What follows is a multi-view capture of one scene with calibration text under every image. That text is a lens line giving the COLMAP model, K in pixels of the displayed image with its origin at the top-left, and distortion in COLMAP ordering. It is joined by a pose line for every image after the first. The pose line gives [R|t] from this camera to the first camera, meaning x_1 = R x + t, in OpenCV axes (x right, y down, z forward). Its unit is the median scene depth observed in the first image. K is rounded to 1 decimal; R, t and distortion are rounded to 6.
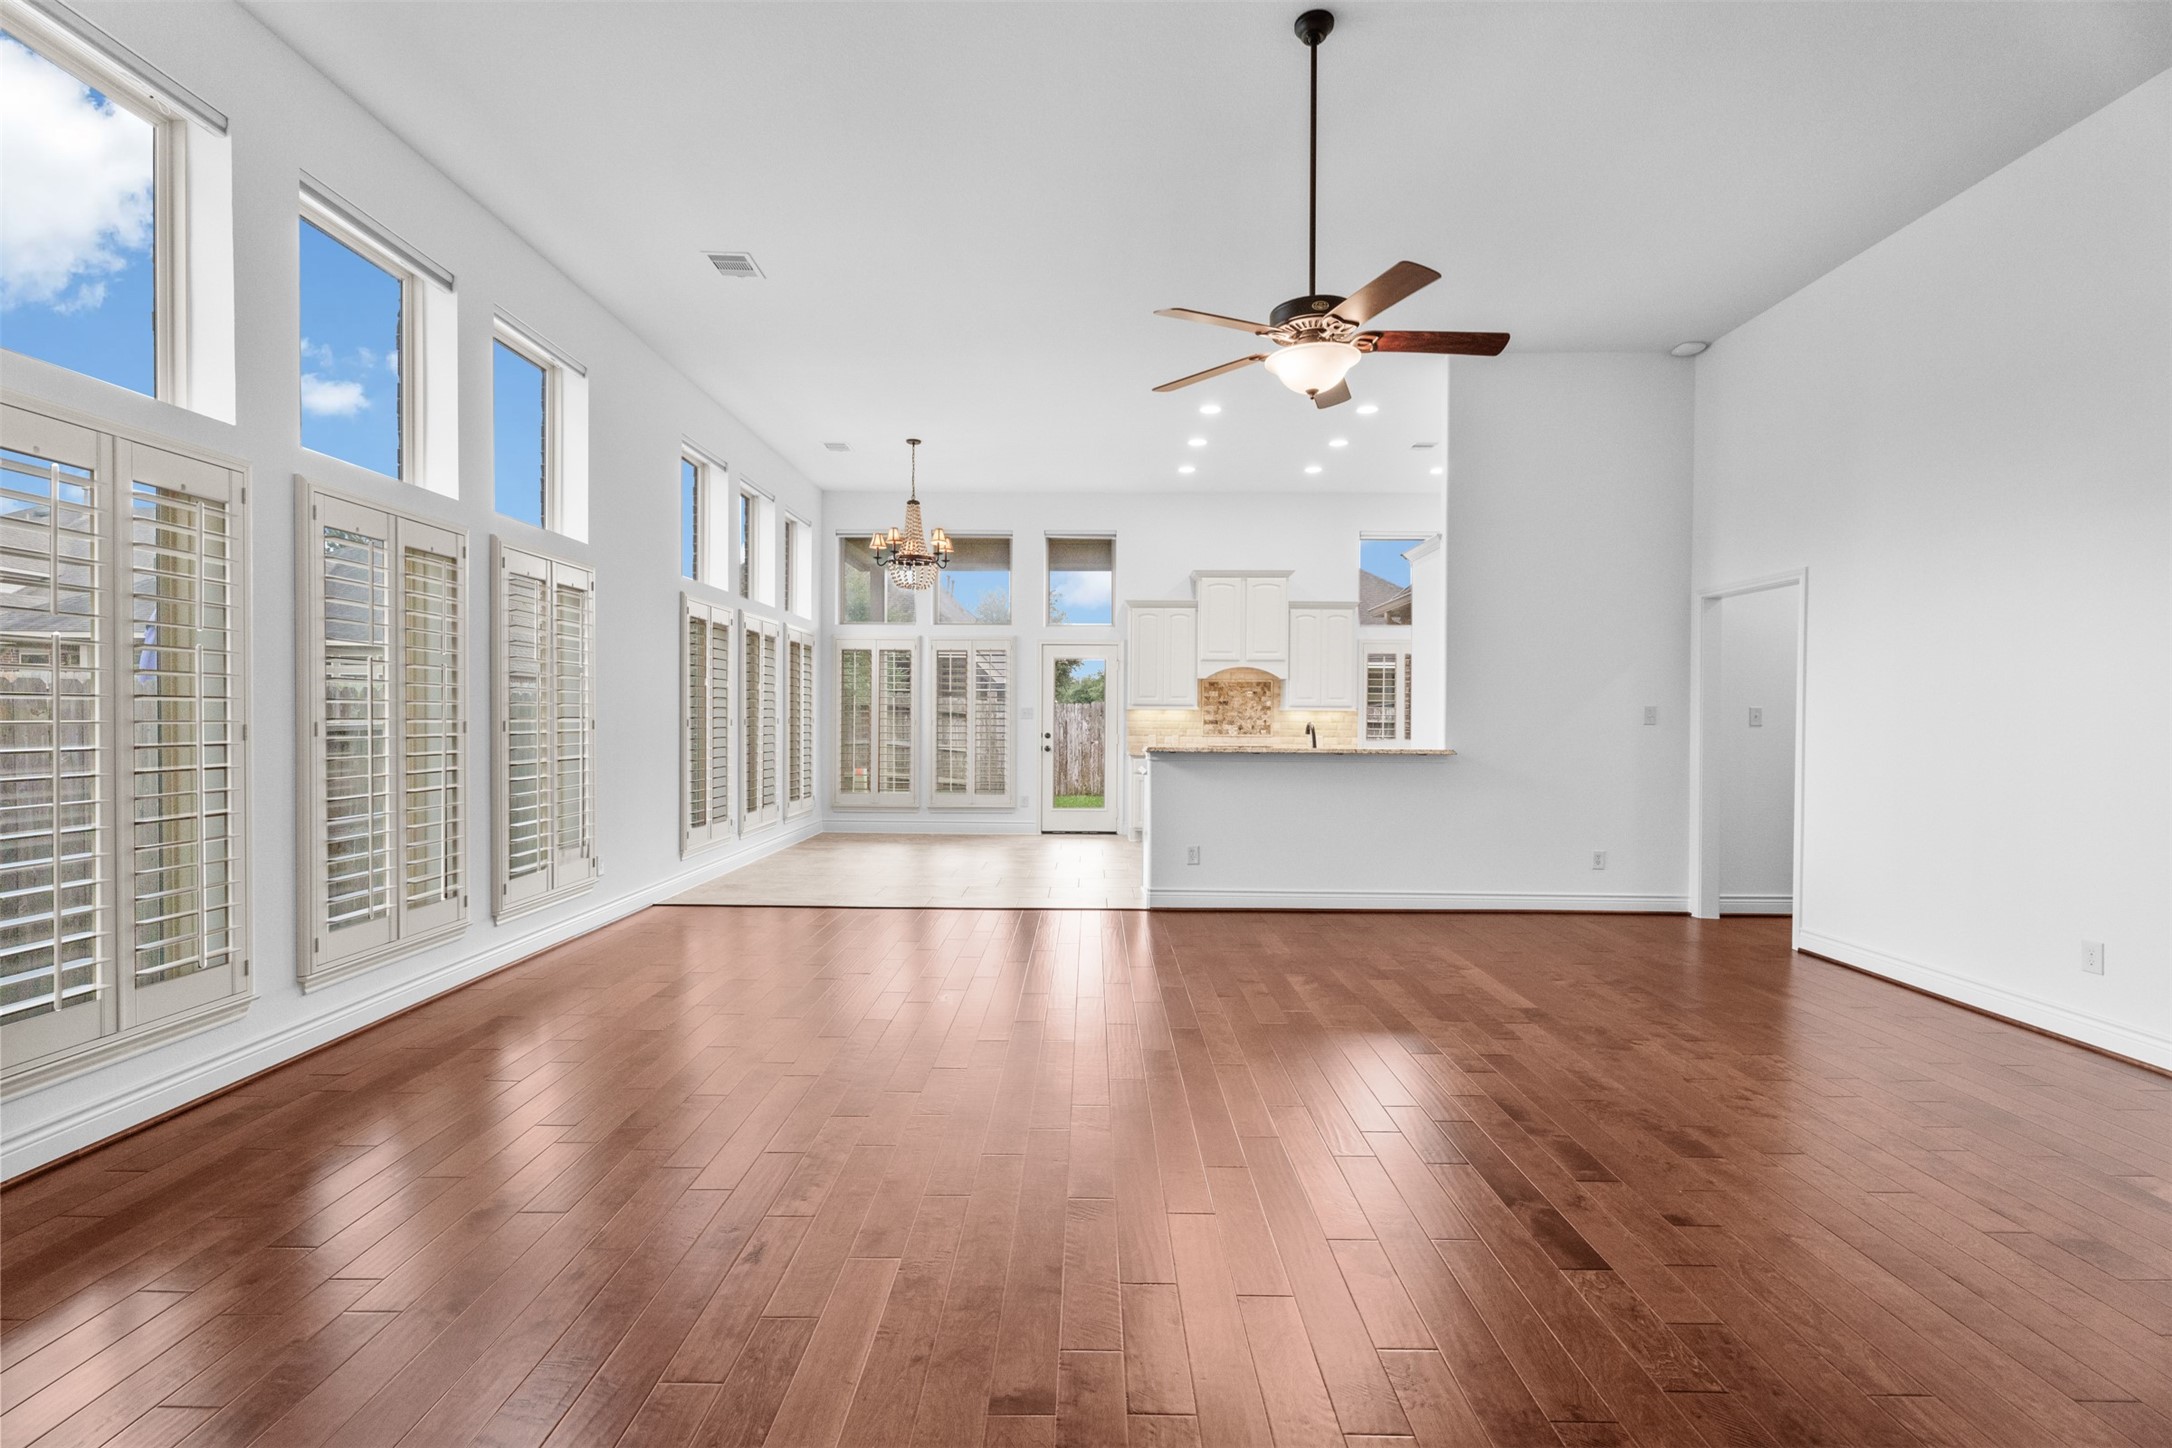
lens RADIAL K [[963.1, 0, 1079.2], [0, 963.1, 729.0], [0, 0, 1]] dist [0.004846, -0.001162]
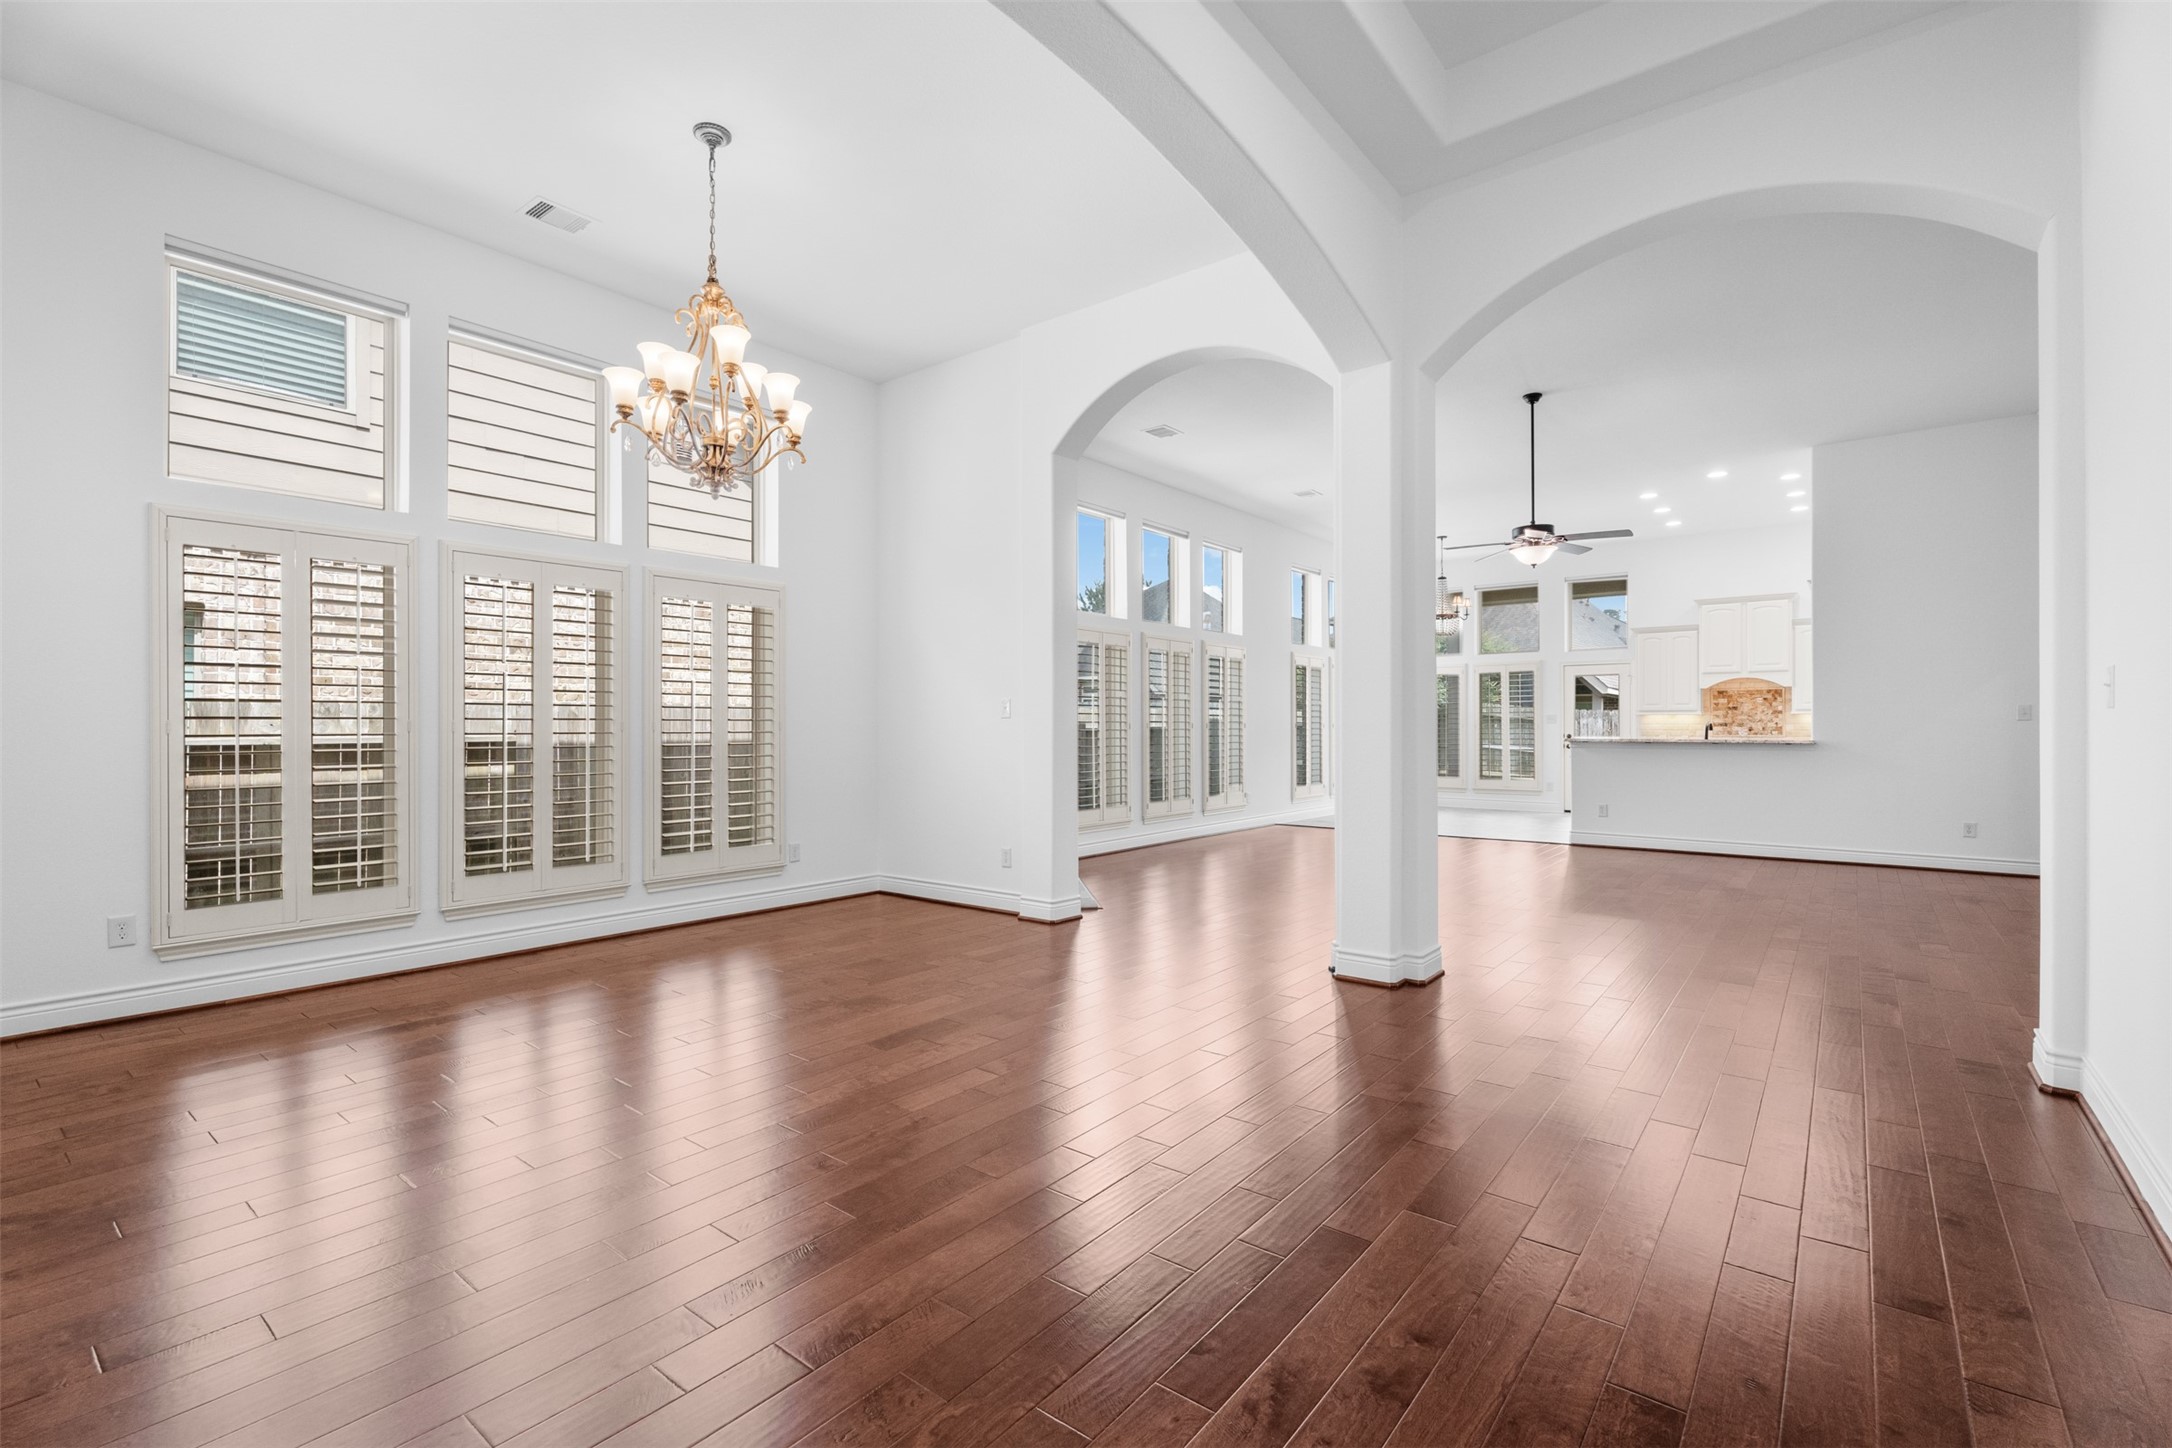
lens RADIAL K [[963.1, 0, 1097.2], [0, 963.1, 729.4], [0, 0, 1]] dist [0.004846, -0.001162]
pose [[0.803620, -0.011443, -0.595033, 0.226833], [0.001209, 0.999844, -0.017595, 0.018544], [0.595142, 0.013420, 0.803508, -0.406709]]
